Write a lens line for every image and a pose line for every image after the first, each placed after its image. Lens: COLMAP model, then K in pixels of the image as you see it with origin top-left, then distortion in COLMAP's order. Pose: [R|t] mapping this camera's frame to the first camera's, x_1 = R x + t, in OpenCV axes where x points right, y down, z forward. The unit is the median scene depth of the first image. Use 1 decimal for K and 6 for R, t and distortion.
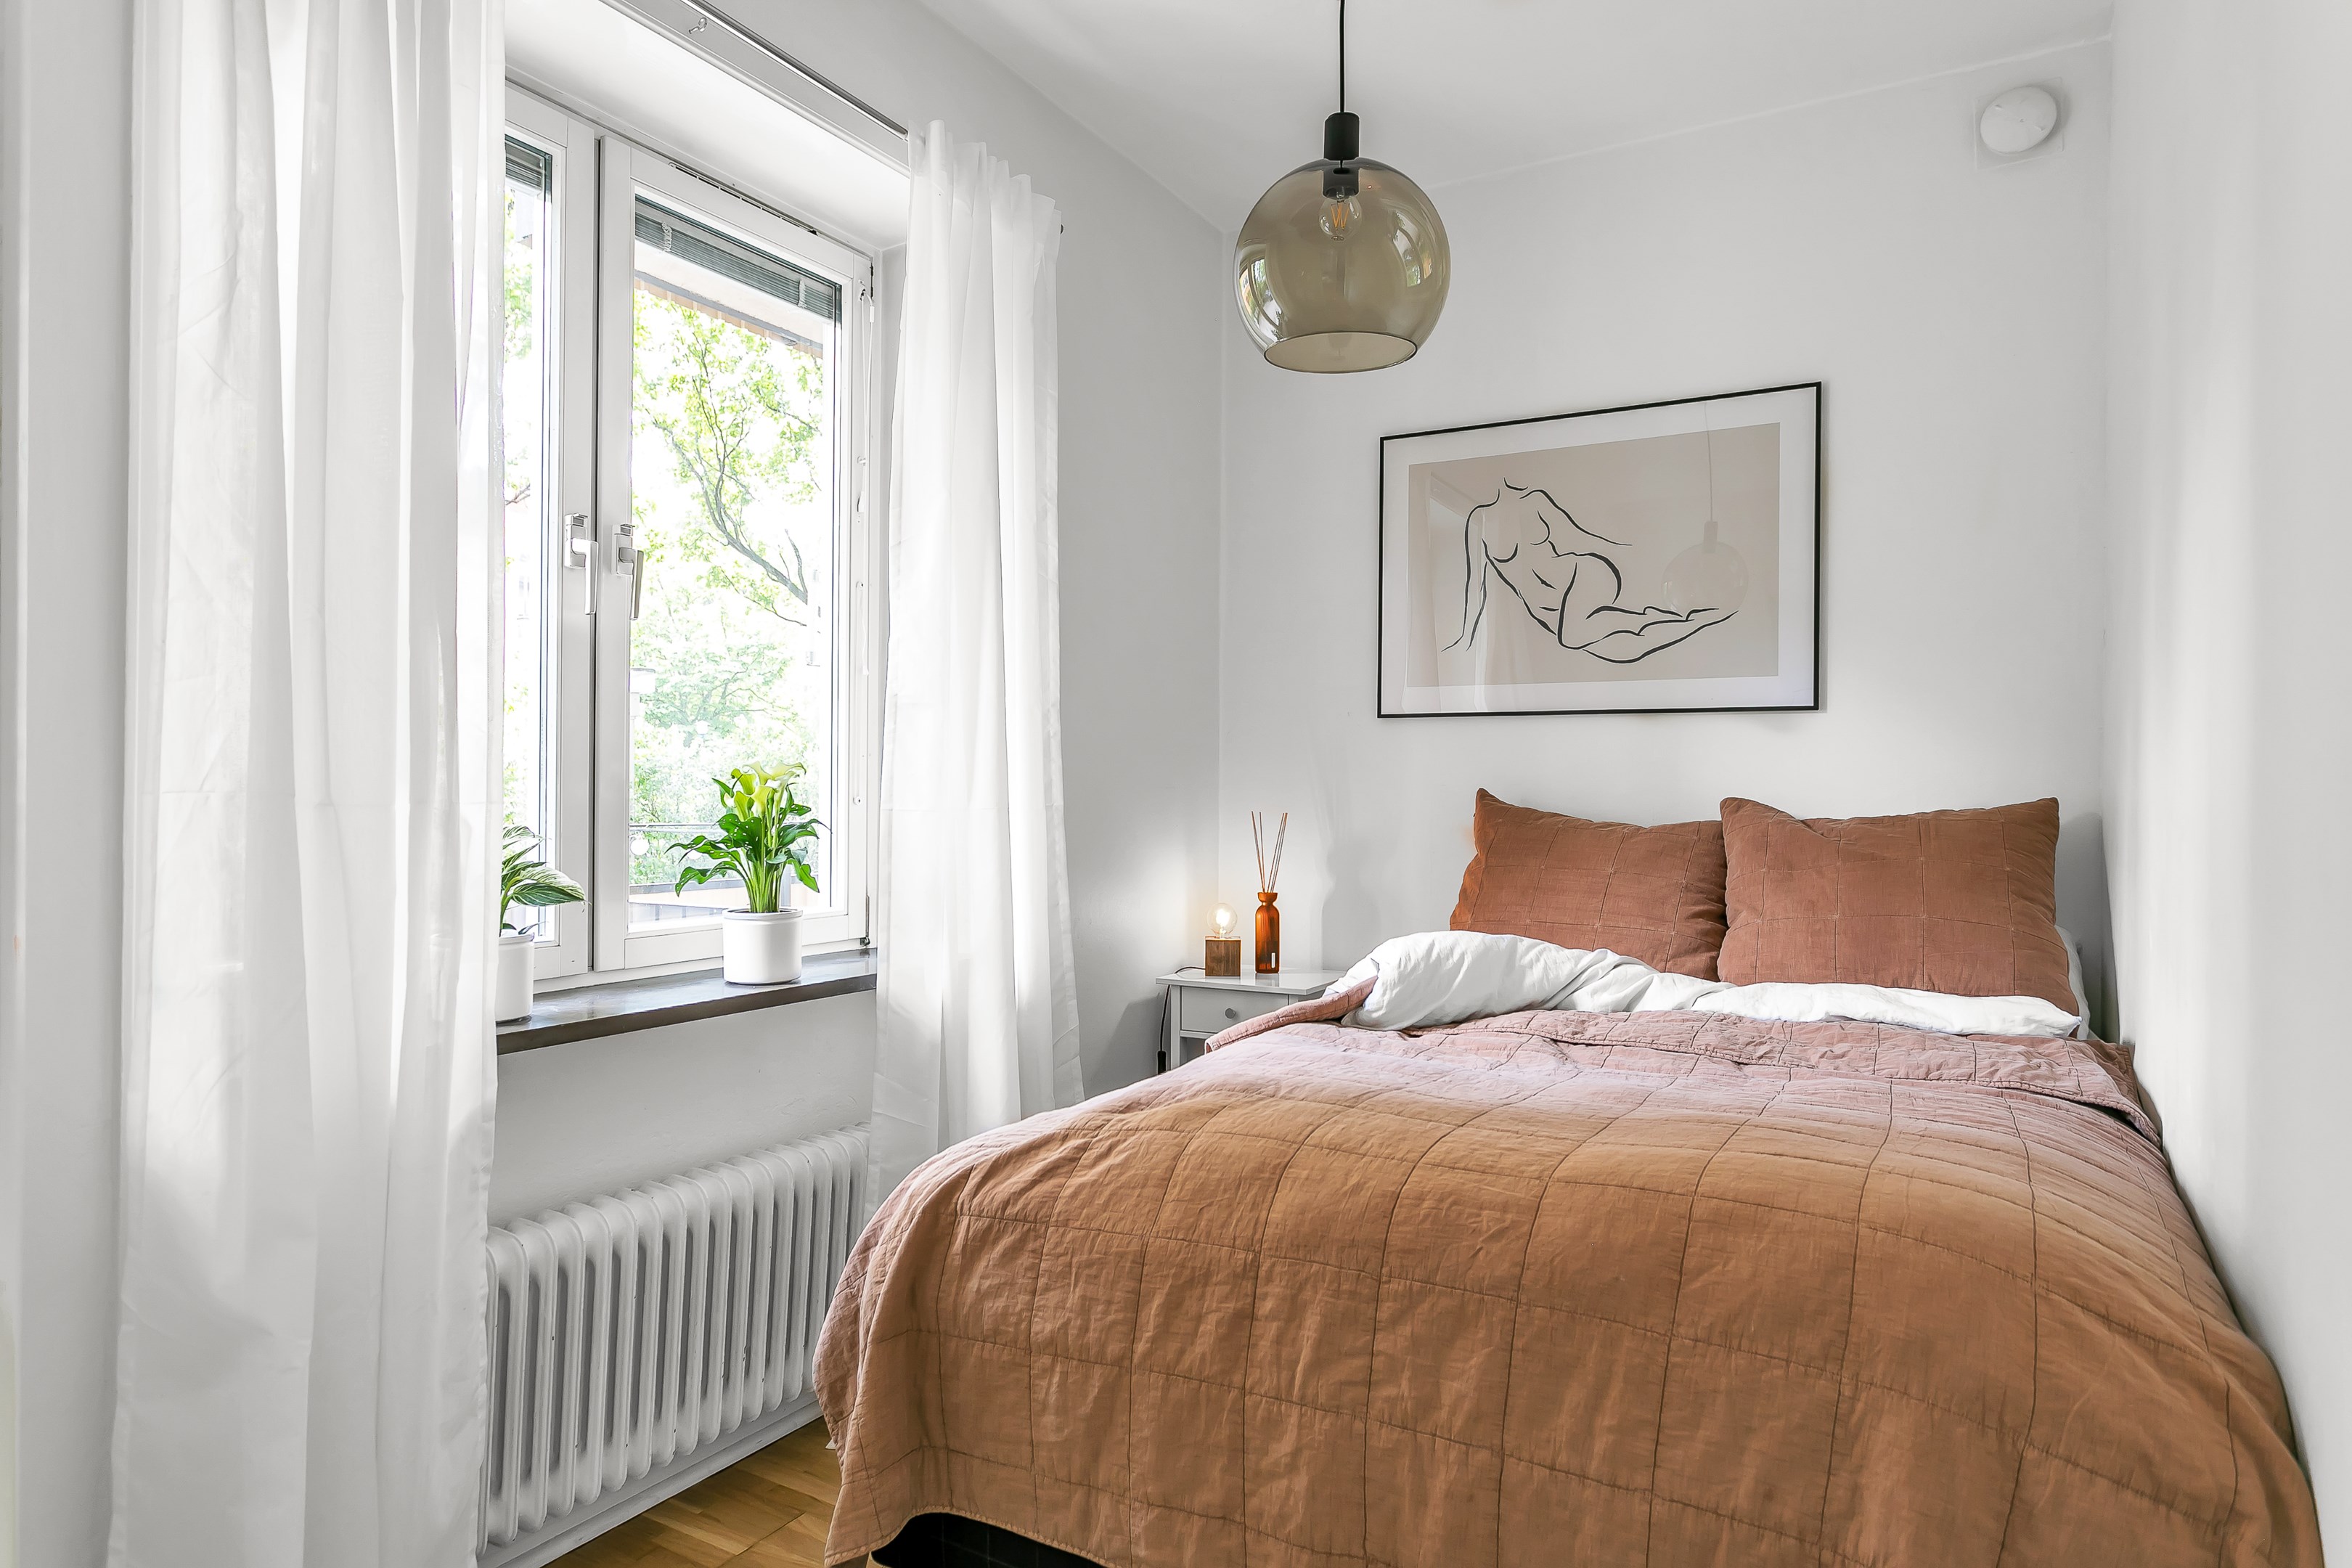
lens RADIAL K [[1354.7, 0, 1174.1], [0, 1354.7, 776.4], [0, 0, 1]] dist [-0.000567, 0.003873]
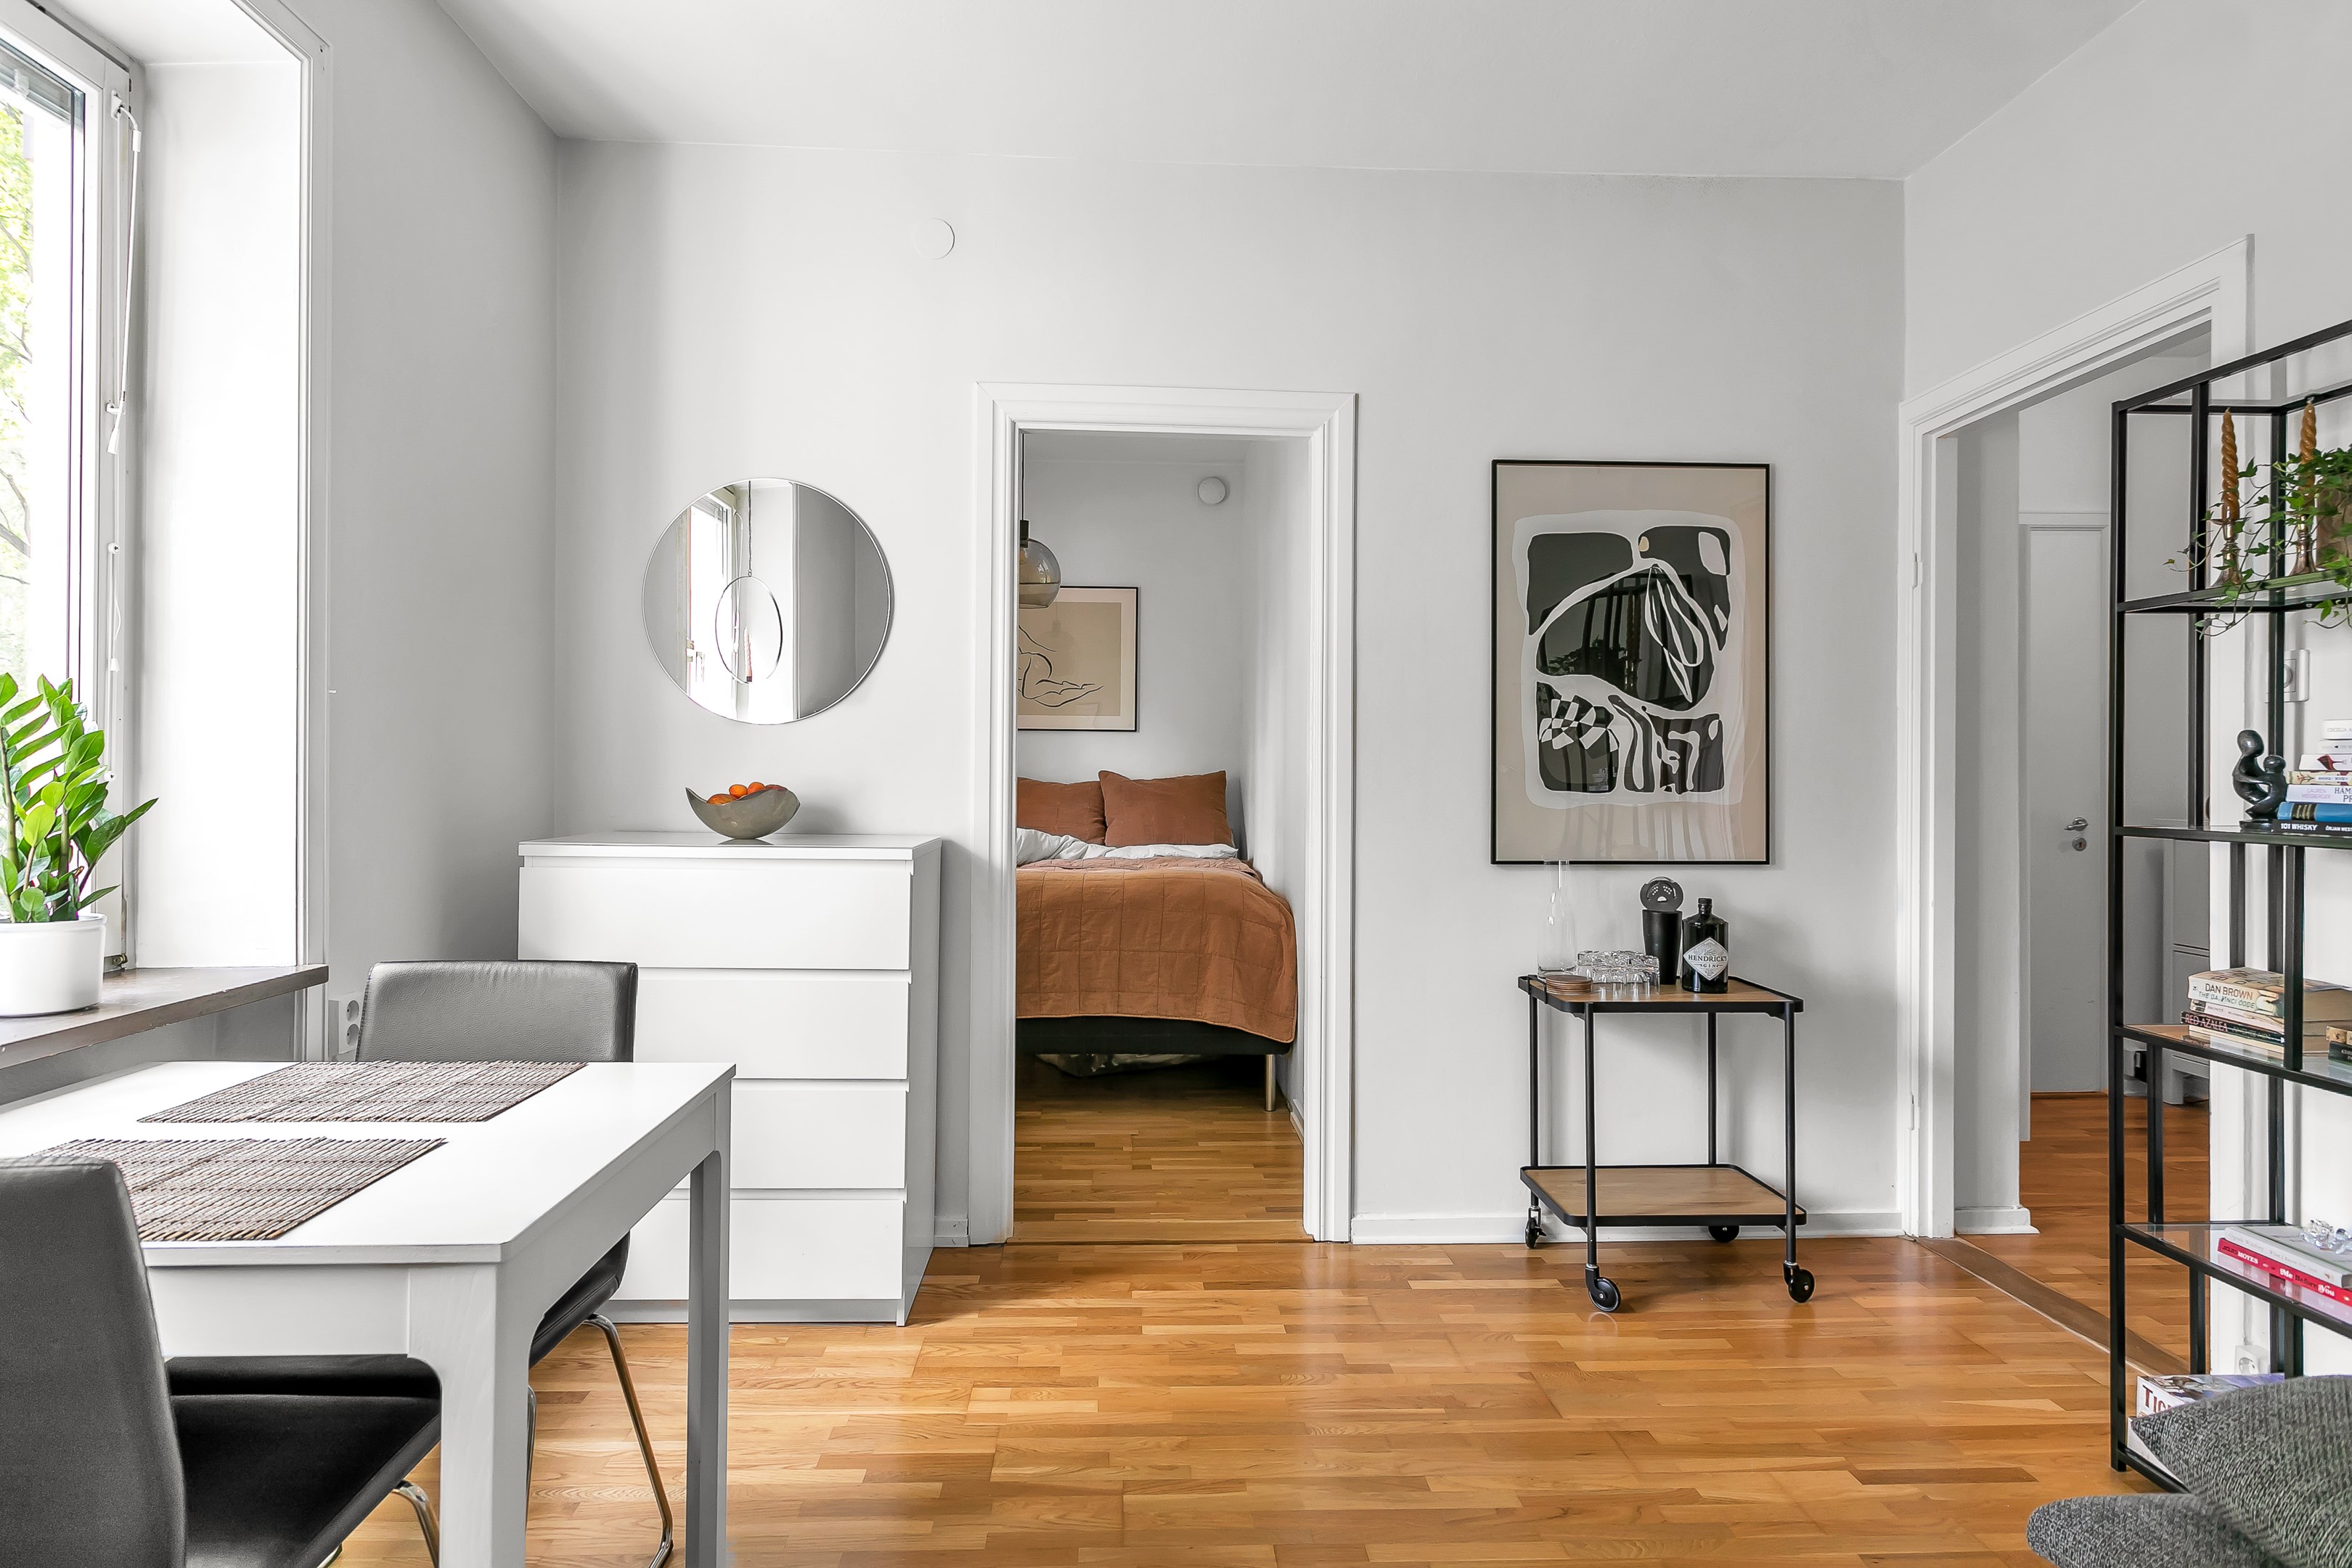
lens RADIAL K [[1354.1, 0, 1173.6], [0, 1354.1, 776.8], [0, 0, 1]] dist [-0.000151, -0.000002]
pose [[0.832165, -0.001951, 0.554525, -0.850975], [-0.006281, 0.999897, 0.012943, -0.004699], [-0.554493, -0.014253, 0.832067, -1.076059]]
